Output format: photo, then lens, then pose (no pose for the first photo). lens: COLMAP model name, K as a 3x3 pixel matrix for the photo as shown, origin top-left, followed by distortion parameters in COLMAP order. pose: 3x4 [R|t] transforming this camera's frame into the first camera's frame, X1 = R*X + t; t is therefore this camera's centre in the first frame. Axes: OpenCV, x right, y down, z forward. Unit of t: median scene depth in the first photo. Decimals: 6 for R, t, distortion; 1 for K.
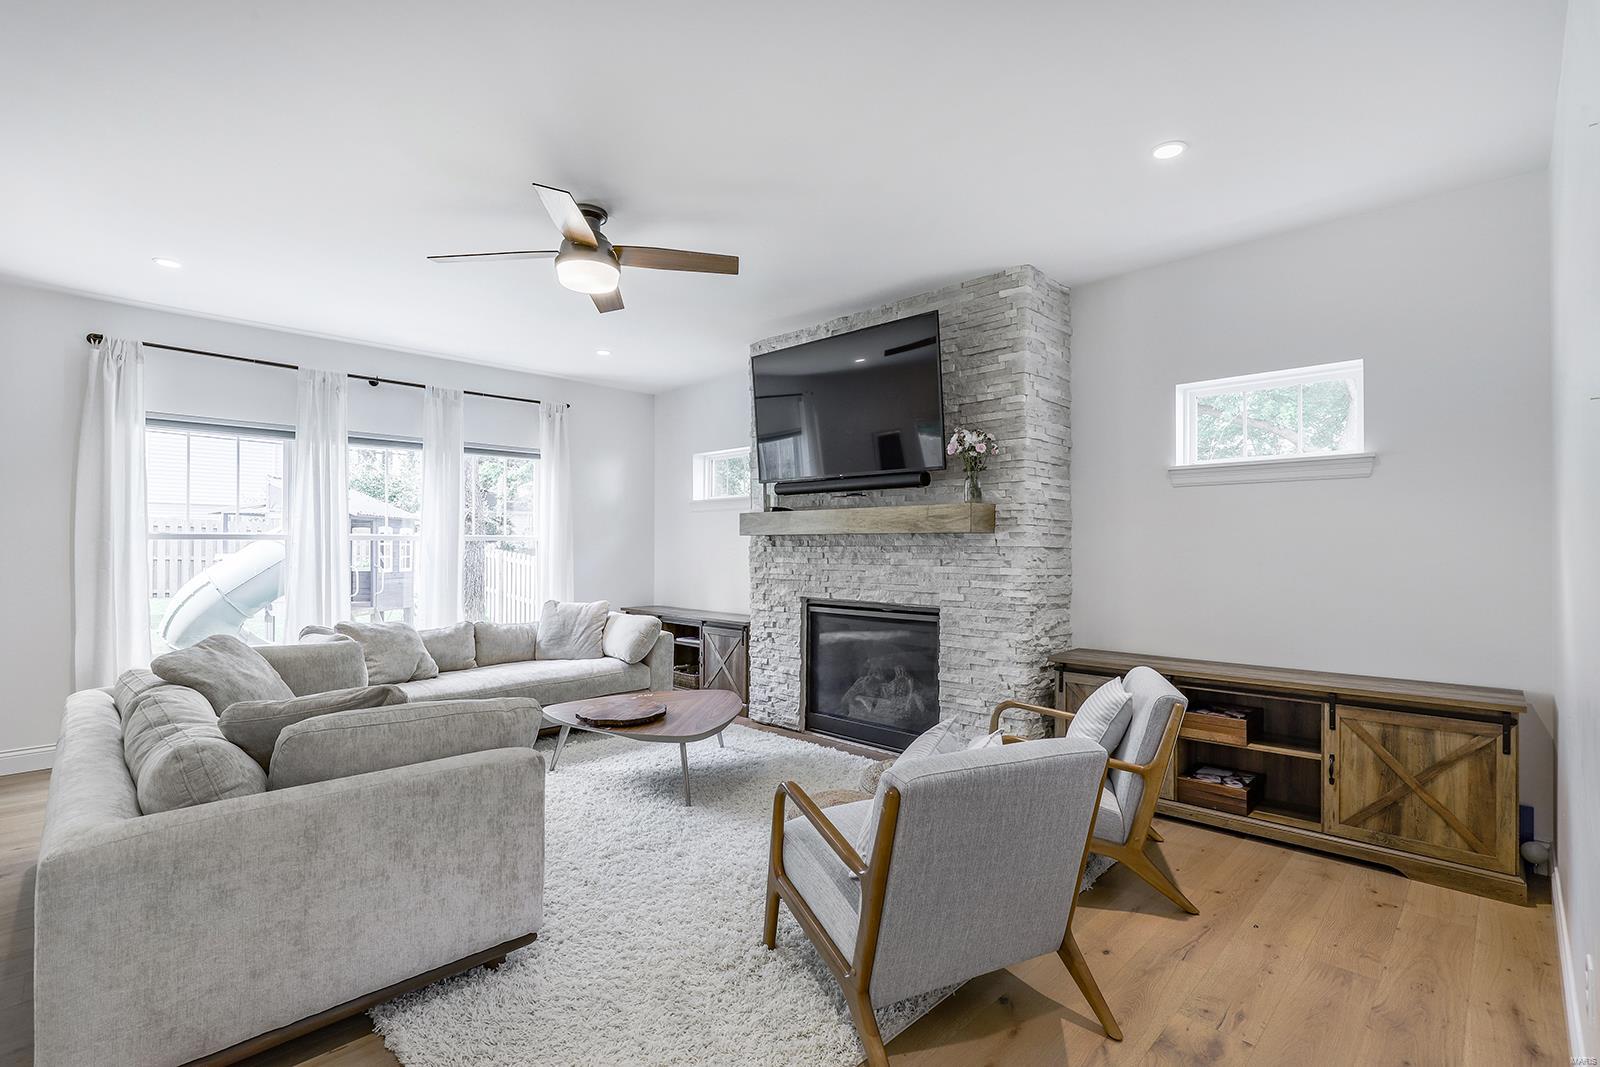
lens RADIAL K [[738.9, 0, 798.8], [0, 738.9, 543.9], [0, 0, 1]] dist [0.002746, 0.000602]
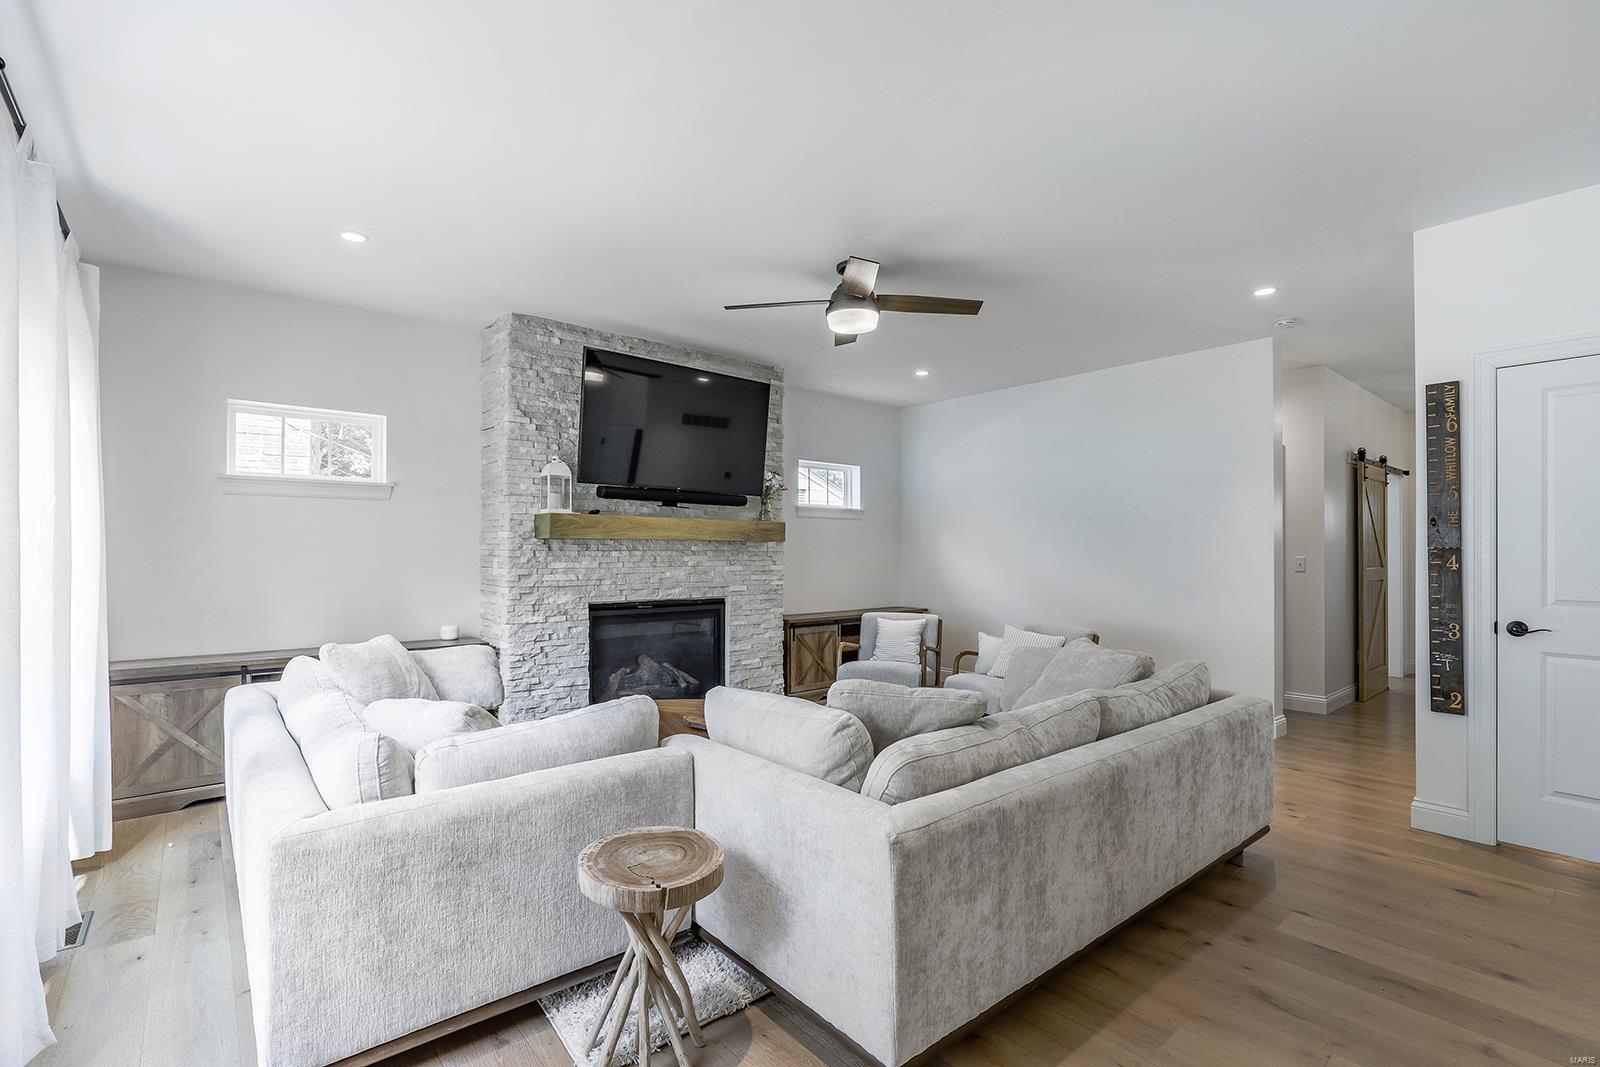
lens RADIAL K [[724.2, 0, 794.9], [0, 724.2, 557.6], [0, 0, 1]] dist [0.000195, 0.000051]
pose [[0.110581, 0.000124, 0.993867, -1.022428], [0.004159, 0.999991, -0.000588, 0.015659], [-0.993858, 0.004199, 0.110580, 0.695452]]
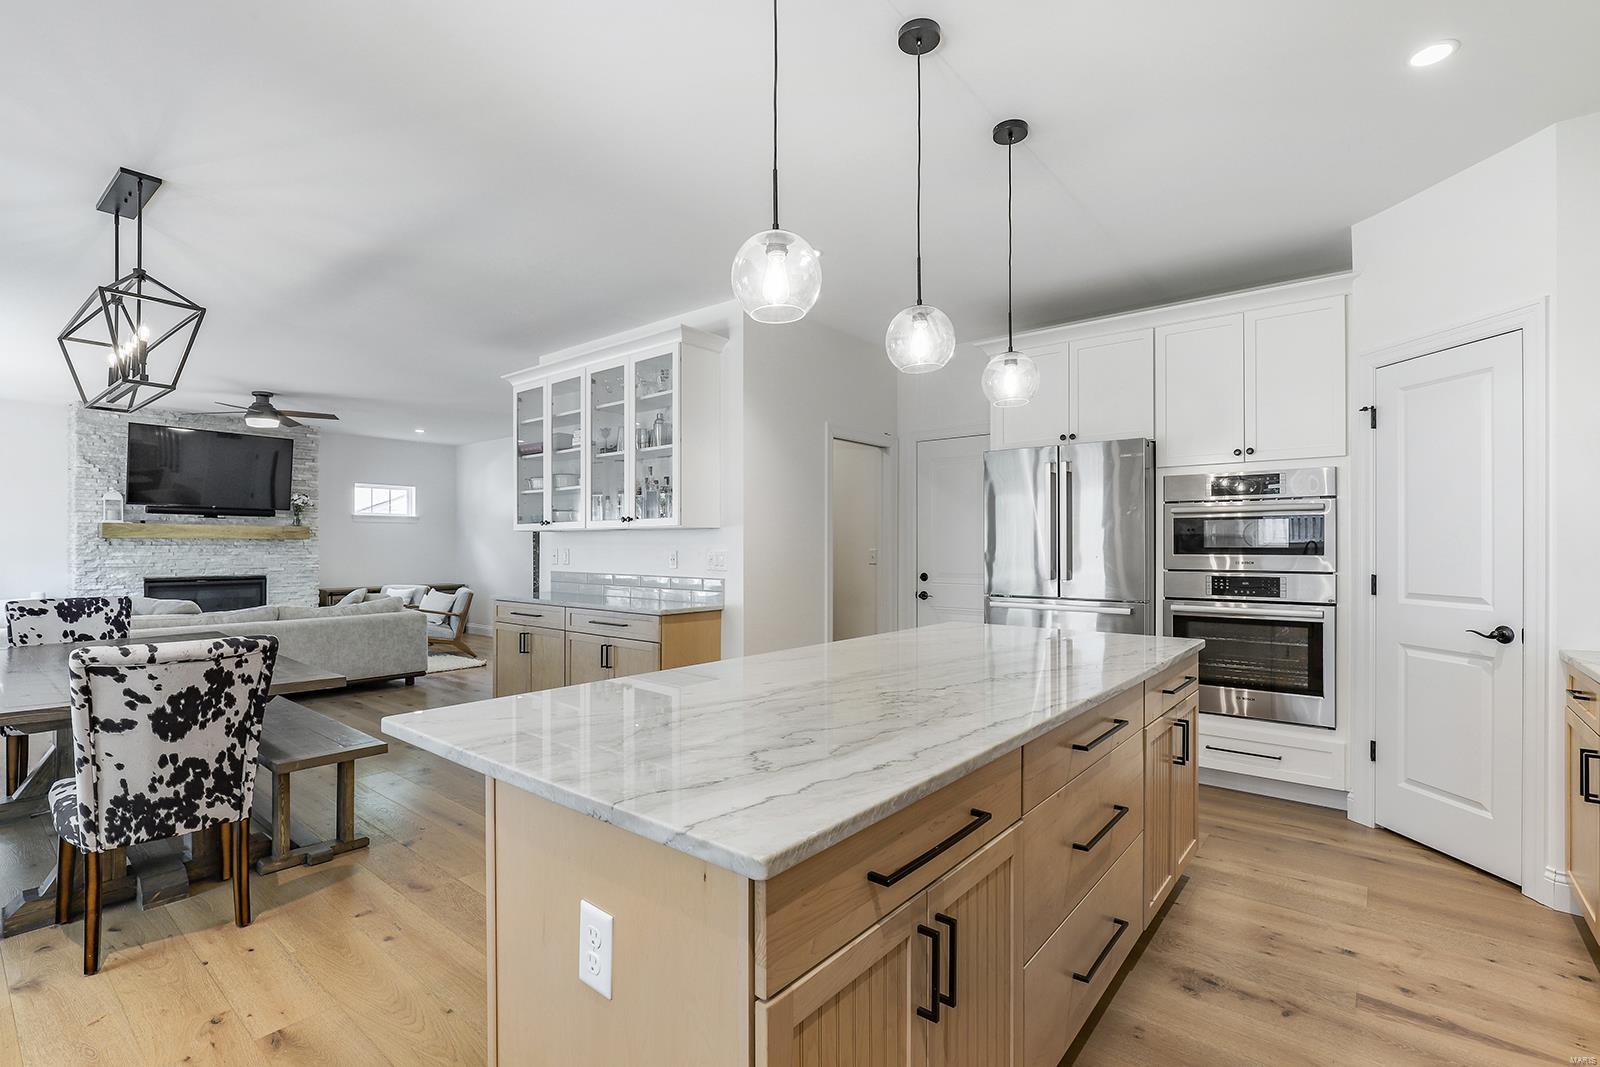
lens RADIAL K [[738.9, 0, 798.8], [0, 738.9, 543.9], [0, 0, 1]] dist [0.002746, 0.000602]
pose [[-0.100055, 0.005785, 0.994965, -1.898352], [0.000855, 0.999983, -0.005729, 0.012049], [-0.994982, 0.000278, -0.100058, -0.253289]]
